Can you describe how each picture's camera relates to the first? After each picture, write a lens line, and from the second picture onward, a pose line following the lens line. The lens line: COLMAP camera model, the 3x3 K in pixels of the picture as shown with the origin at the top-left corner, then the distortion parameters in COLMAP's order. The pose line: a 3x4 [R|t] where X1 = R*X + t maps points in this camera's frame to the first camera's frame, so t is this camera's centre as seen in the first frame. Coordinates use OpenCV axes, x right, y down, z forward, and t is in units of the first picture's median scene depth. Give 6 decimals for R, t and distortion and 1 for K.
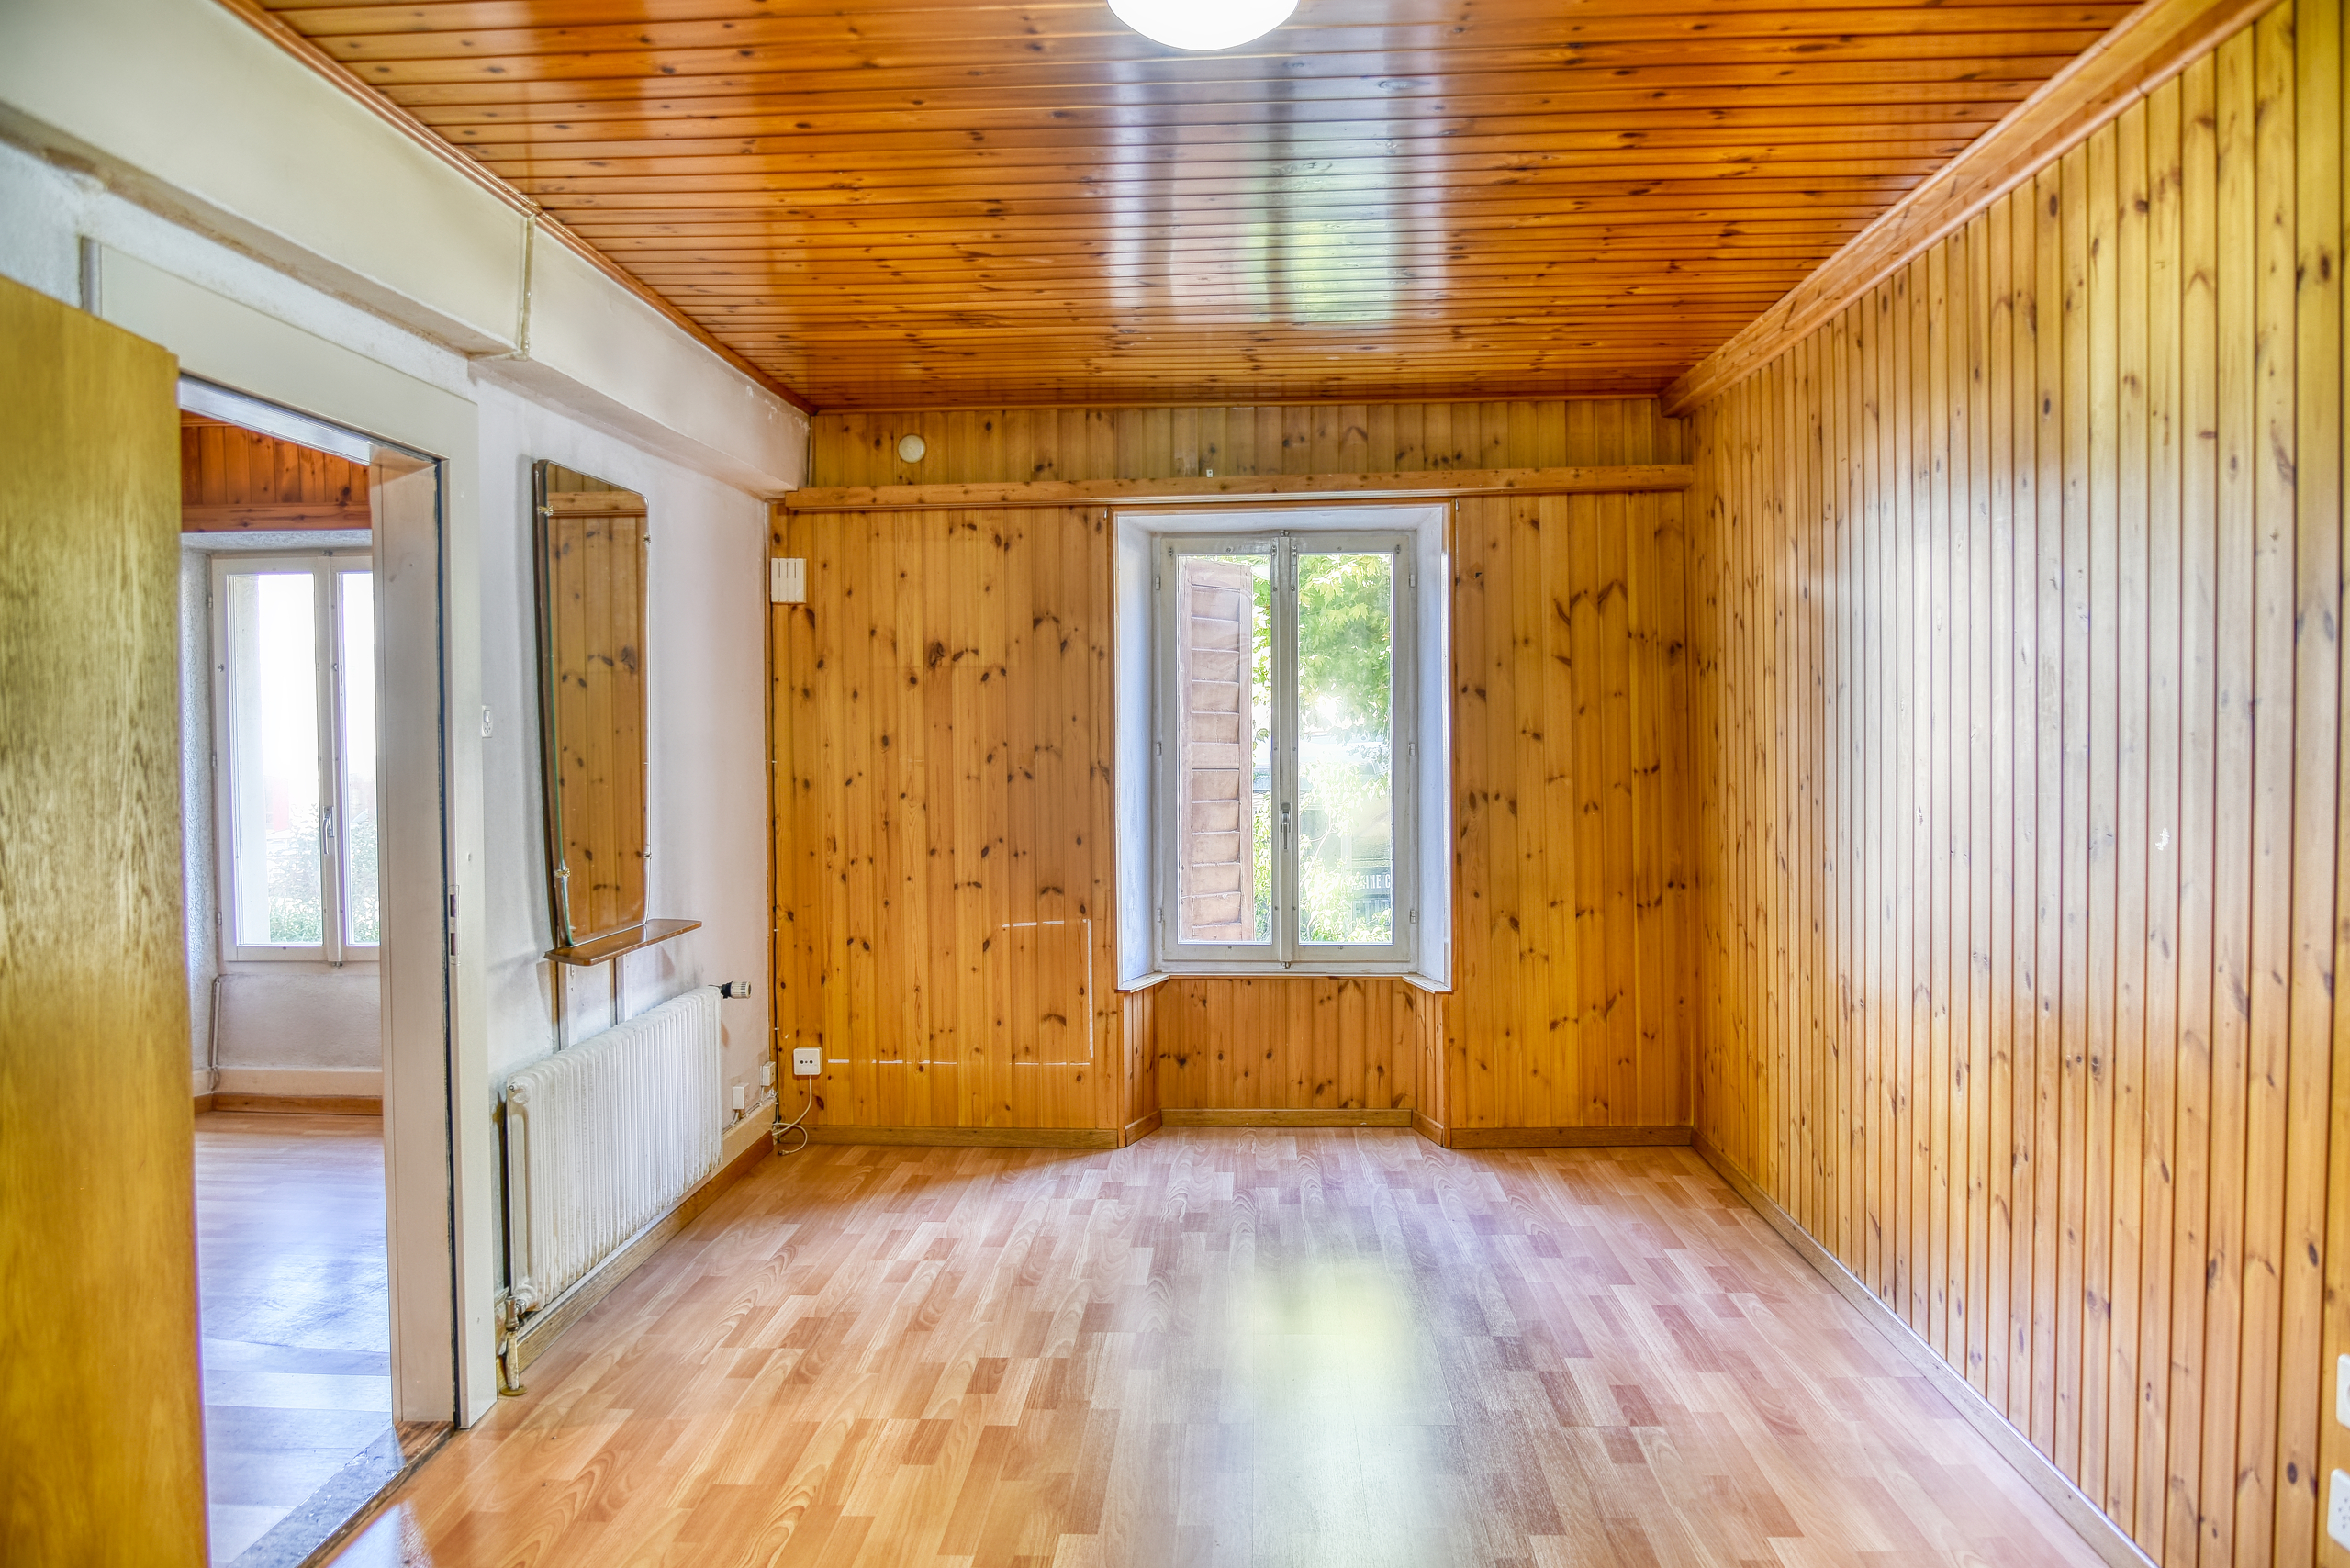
lens RADIAL K [[1619.7, 0, 1175.0], [0, 1619.7, 784.0], [0, 0, 1]] dist [-0.046315, 0.008162]
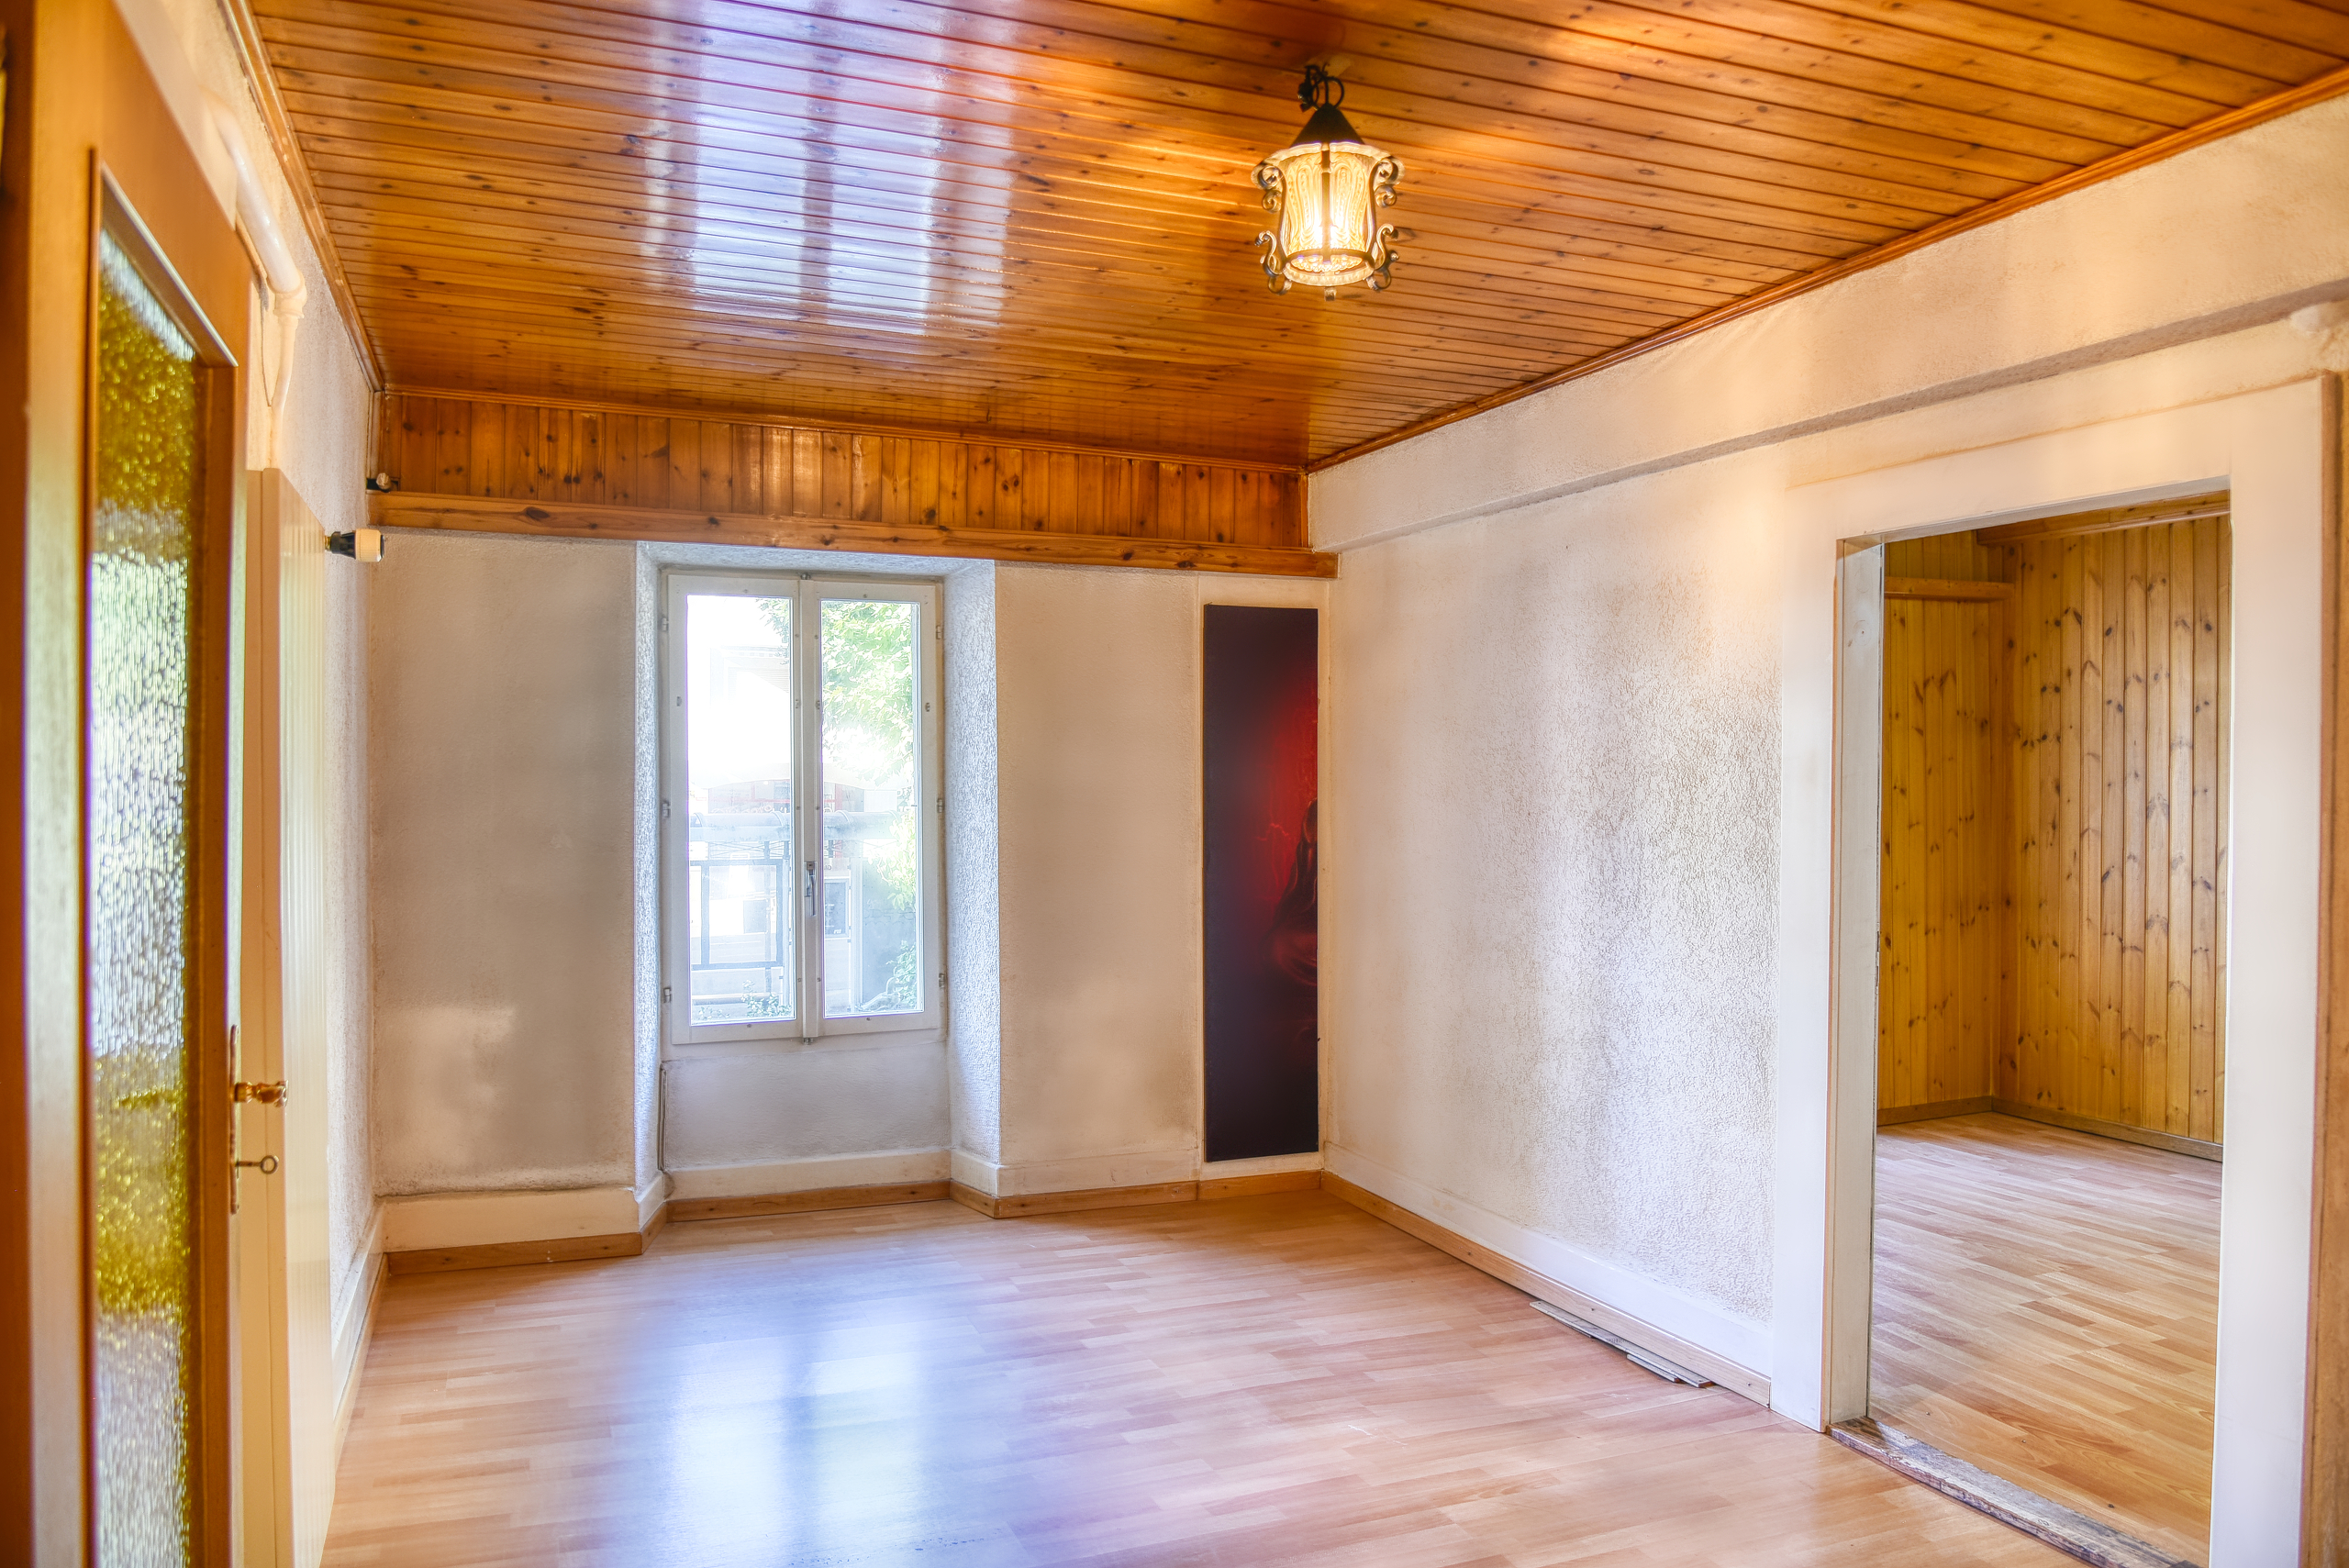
lens RADIAL K [[1618.8, 0, 1174.5], [0, 1618.8, 784.0], [0, 0, 1]] dist [-0.046315, 0.008162]
pose [[0.905828, 0.007755, 0.423575, -0.809668], [0.005113, 0.999560, -0.029235, -0.001909], [-0.423615, 0.028647, 0.905389, 0.117328]]
